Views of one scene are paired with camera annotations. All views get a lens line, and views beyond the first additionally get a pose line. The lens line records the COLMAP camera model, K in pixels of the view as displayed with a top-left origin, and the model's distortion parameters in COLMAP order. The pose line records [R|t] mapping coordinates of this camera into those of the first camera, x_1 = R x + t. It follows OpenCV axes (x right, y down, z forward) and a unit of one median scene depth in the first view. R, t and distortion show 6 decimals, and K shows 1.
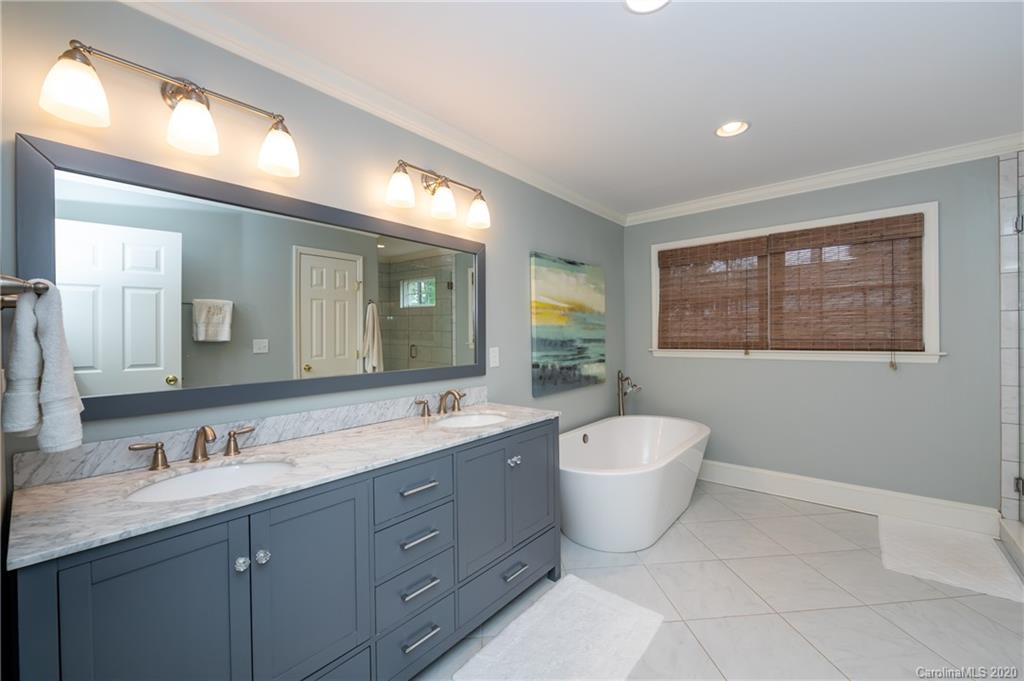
lens RADIAL K [[400.0, 0, 511.1], [0, 400.0, 340.0], [0, 0, 1]] dist [-0.009176, 0.000946]
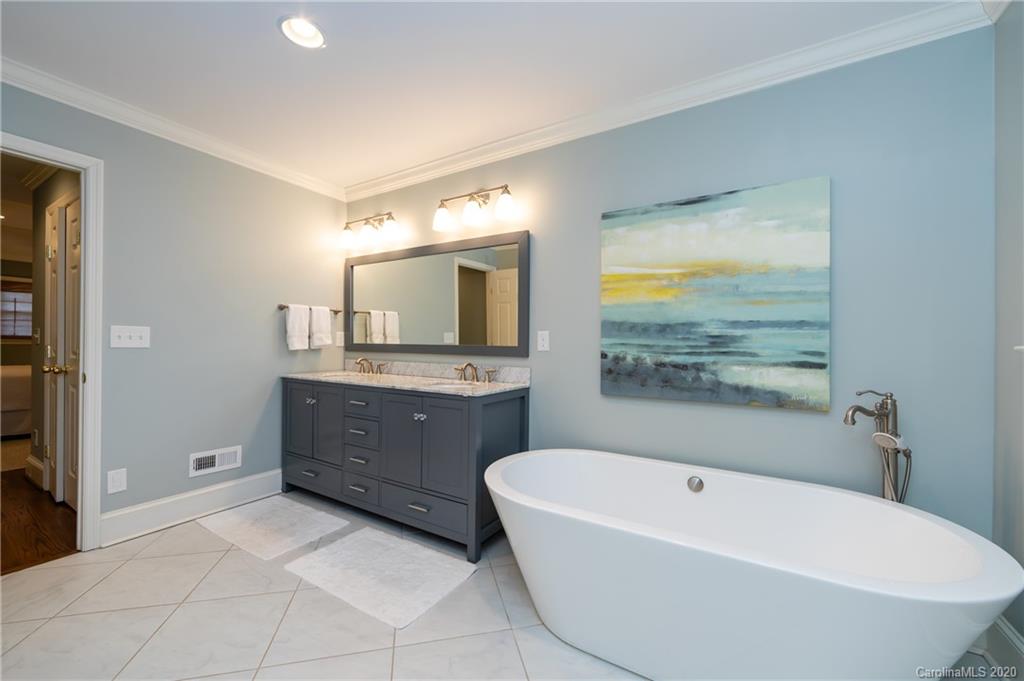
lens RADIAL K [[400.0, 0, 513.0], [0, 400.0, 337.5], [0, 0, 1]] dist [-0.009176, 0.000946]
pose [[0.161695, 0.005379, -0.986826, 0.811976], [-0.021657, 0.999764, 0.001901, 0.030958], [0.986603, 0.021064, 0.161773, 0.687538]]
